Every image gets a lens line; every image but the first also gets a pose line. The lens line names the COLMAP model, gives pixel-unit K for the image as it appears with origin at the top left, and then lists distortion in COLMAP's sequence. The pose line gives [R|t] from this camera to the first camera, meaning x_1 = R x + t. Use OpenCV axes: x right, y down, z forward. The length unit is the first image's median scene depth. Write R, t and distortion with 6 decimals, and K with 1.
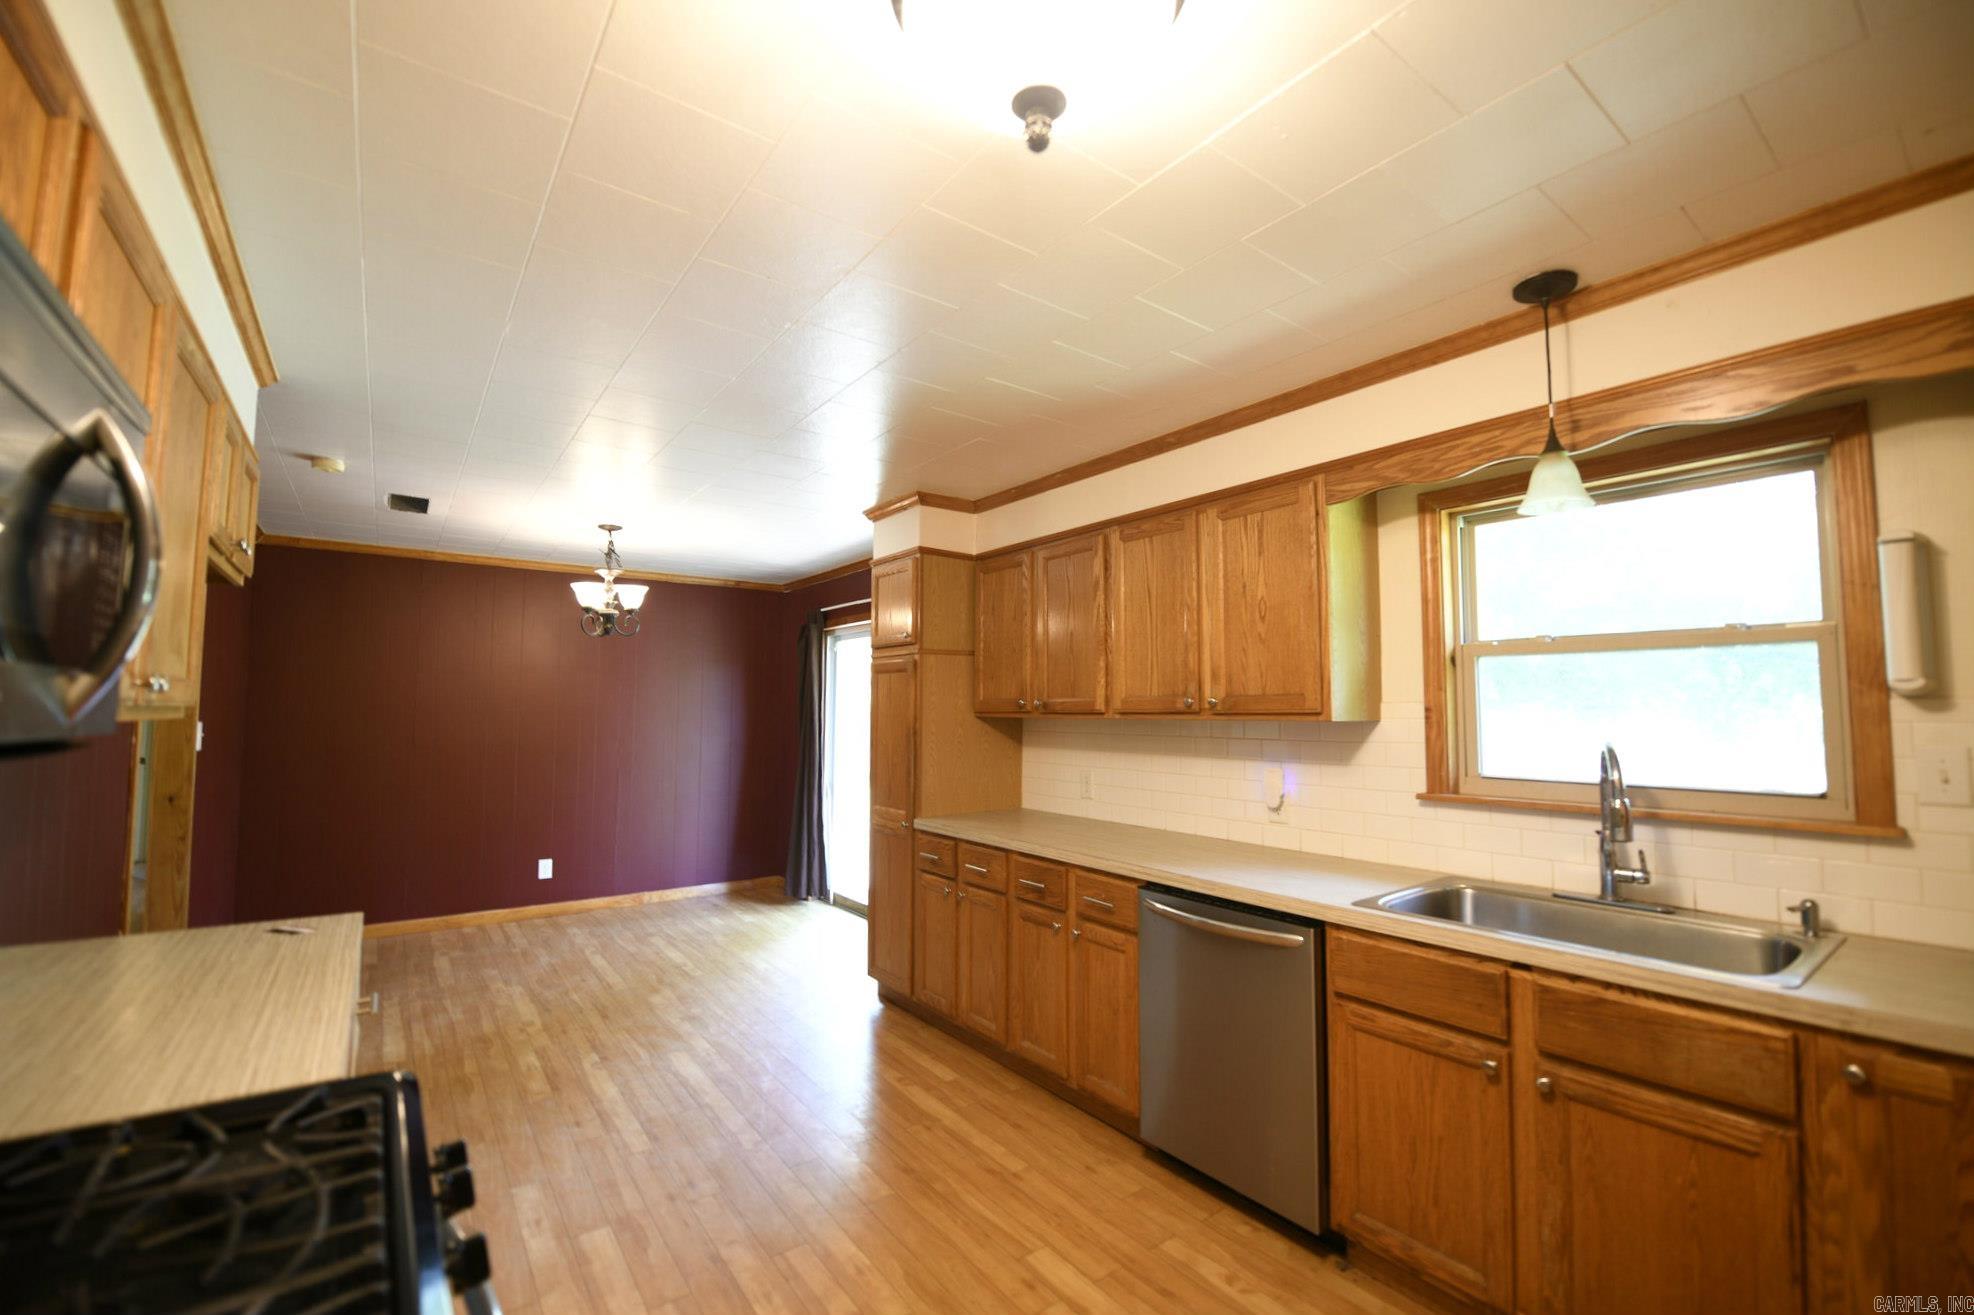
lens RADIAL K [[813.7, 0, 988.9], [0, 813.7, 653.4], [0, 0, 1]] dist [-0.010759, -0.000566]
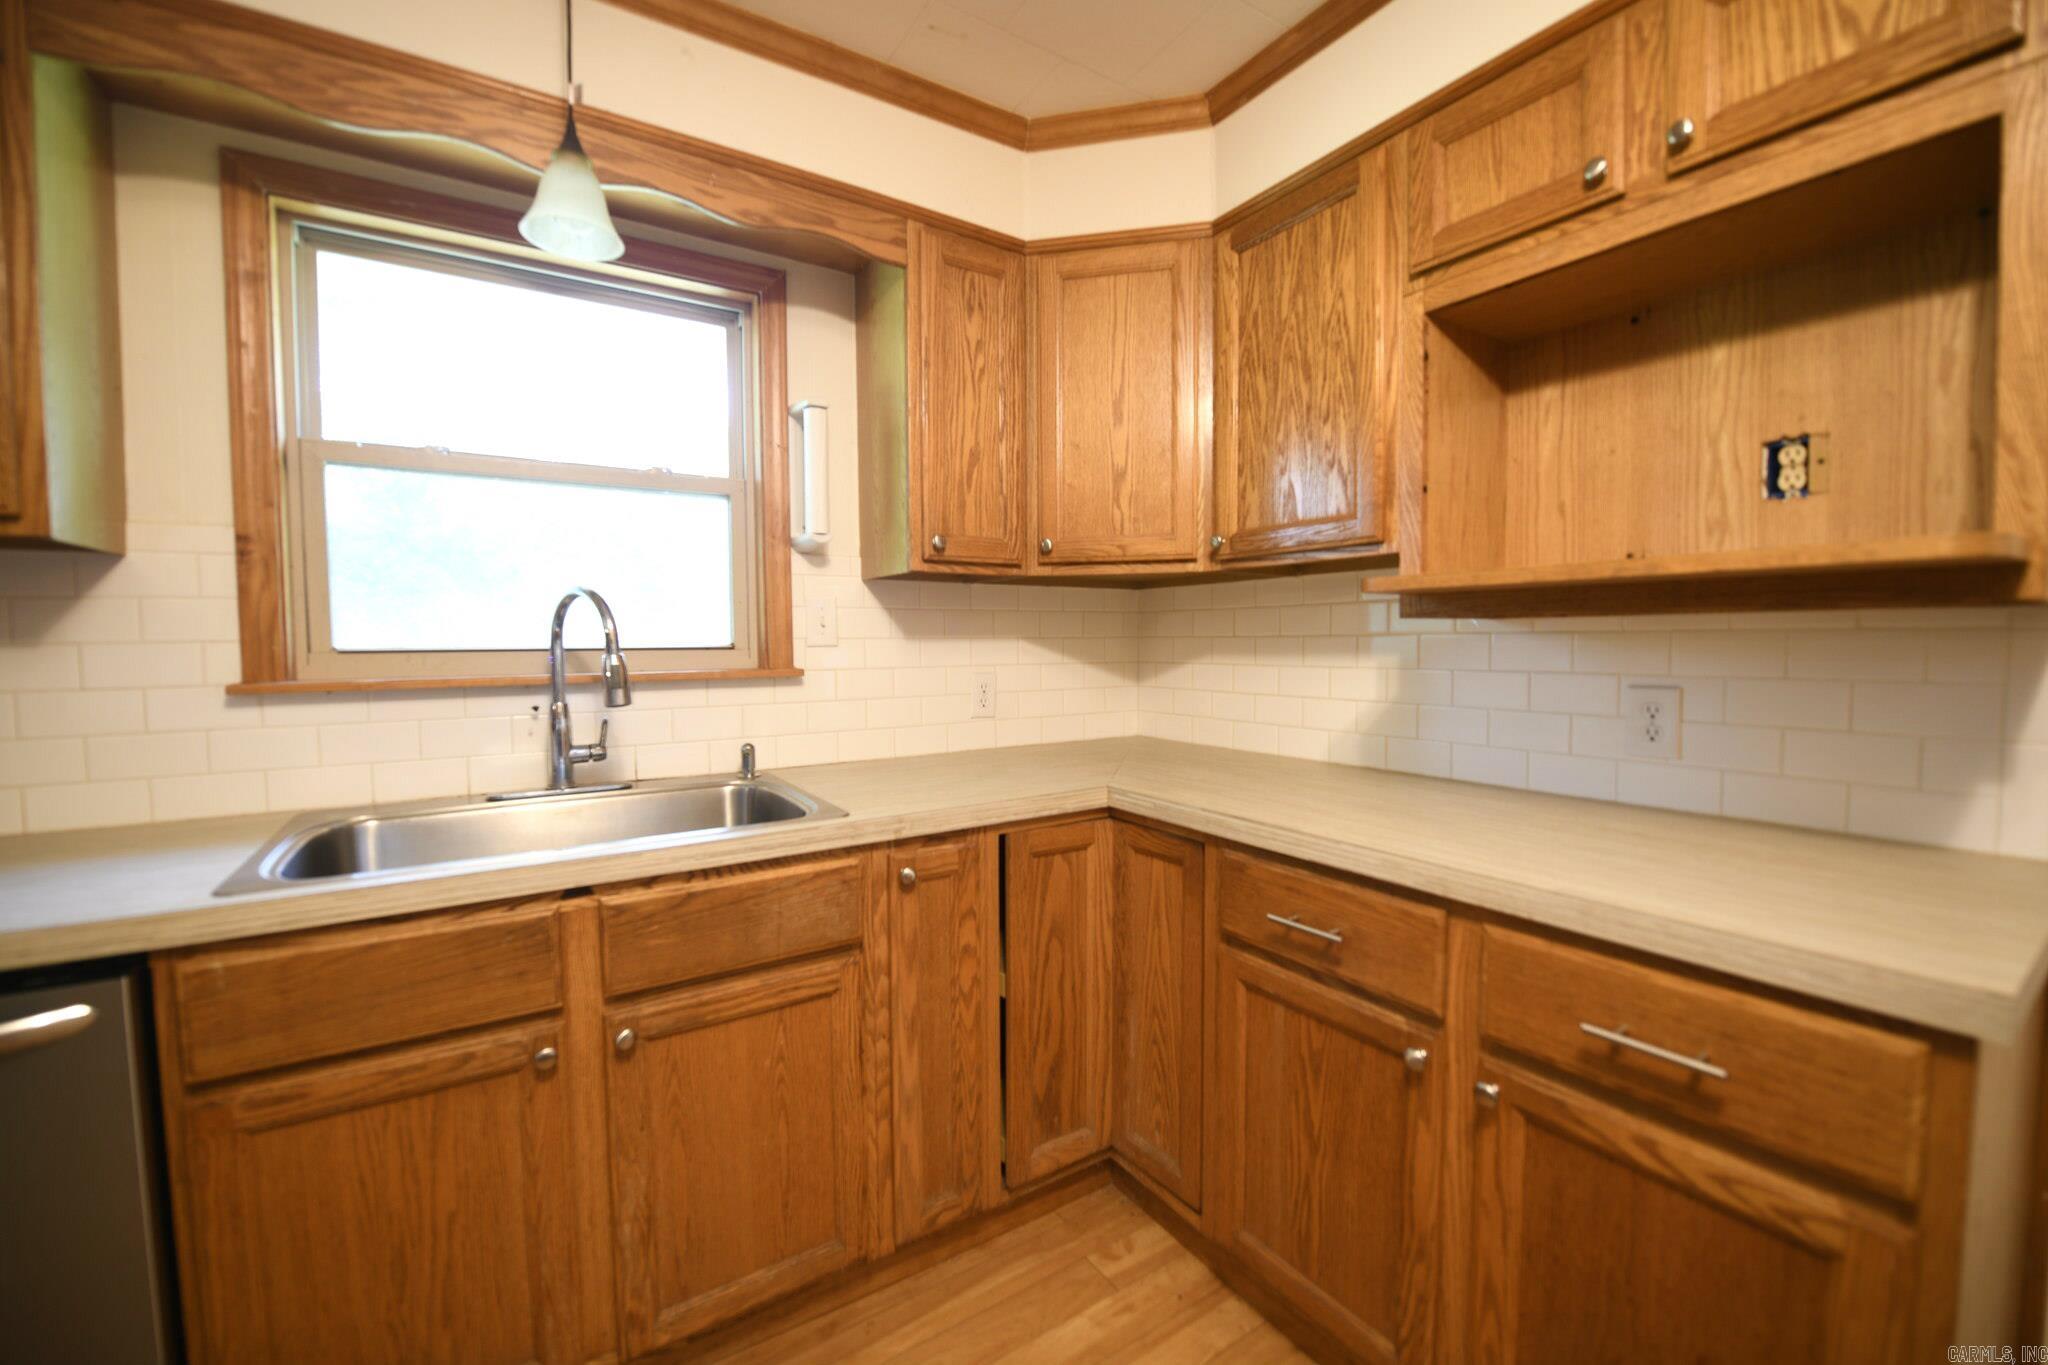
lens RADIAL K [[821.8, 0, 1024.0], [0, 821.8, 682.5], [0, 0, 1]] dist [-0.016945, -0.000289]
pose [[0.070416, -0.057537, 0.995857, 0.005090], [-0.068913, 0.995669, 0.062399, 0.093909], [-0.995134, -0.073021, 0.066146, 0.392773]]
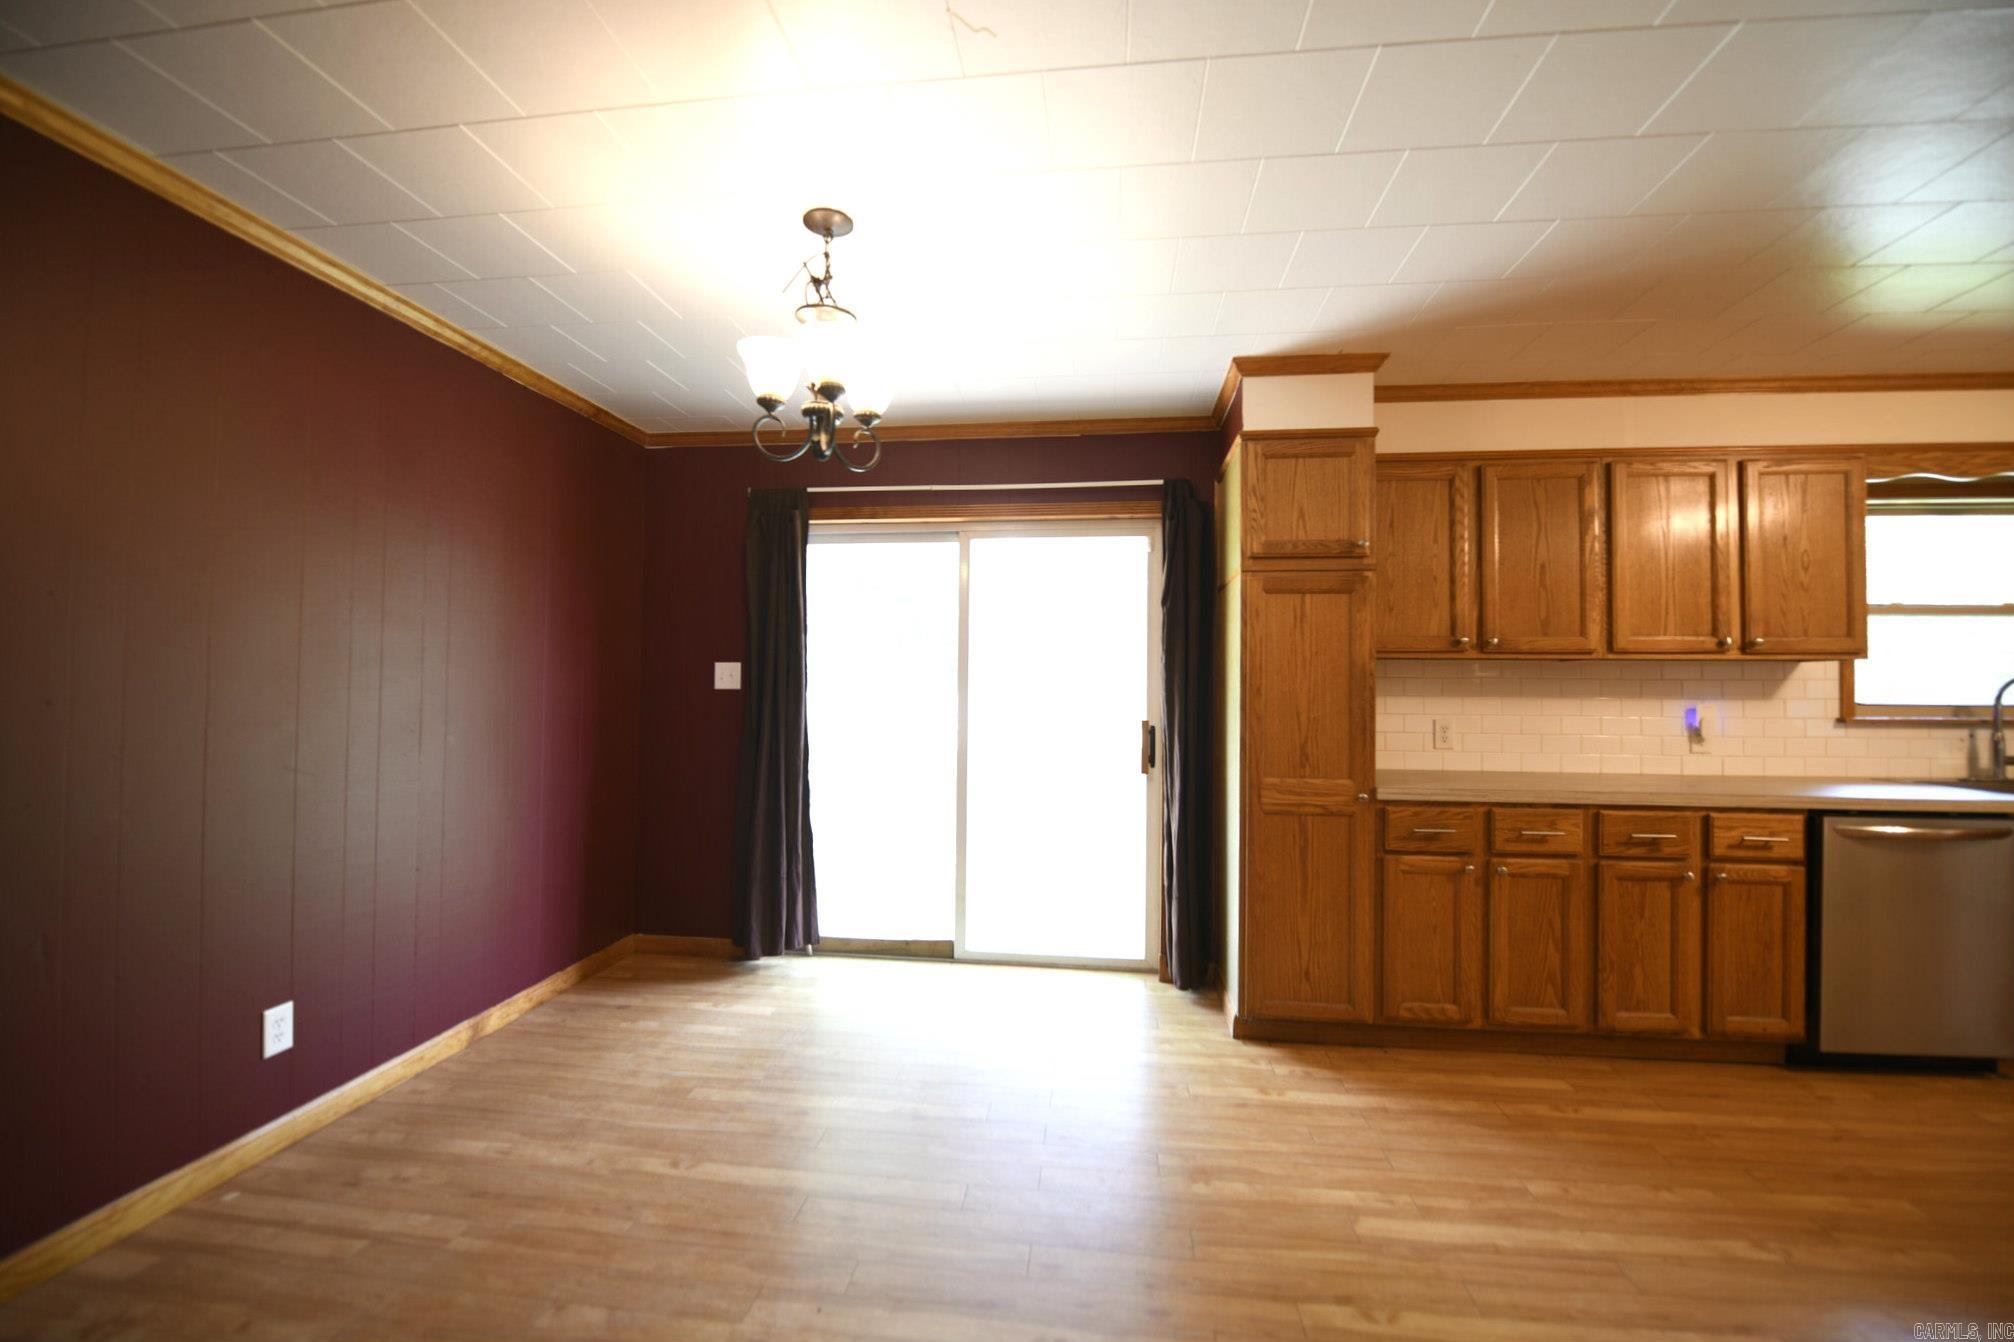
lens RADIAL K [[816.9, 0, 1005.7], [0, 816.9, 671.6], [0, 0, 1]] dist [-0.019026, -0.000905]
pose [[0.686713, 0.016830, 0.726734, -1.254213], [-0.058920, 0.997731, 0.032570, 0.130727], [-0.724537, -0.065185, 0.686147, 1.052723]]
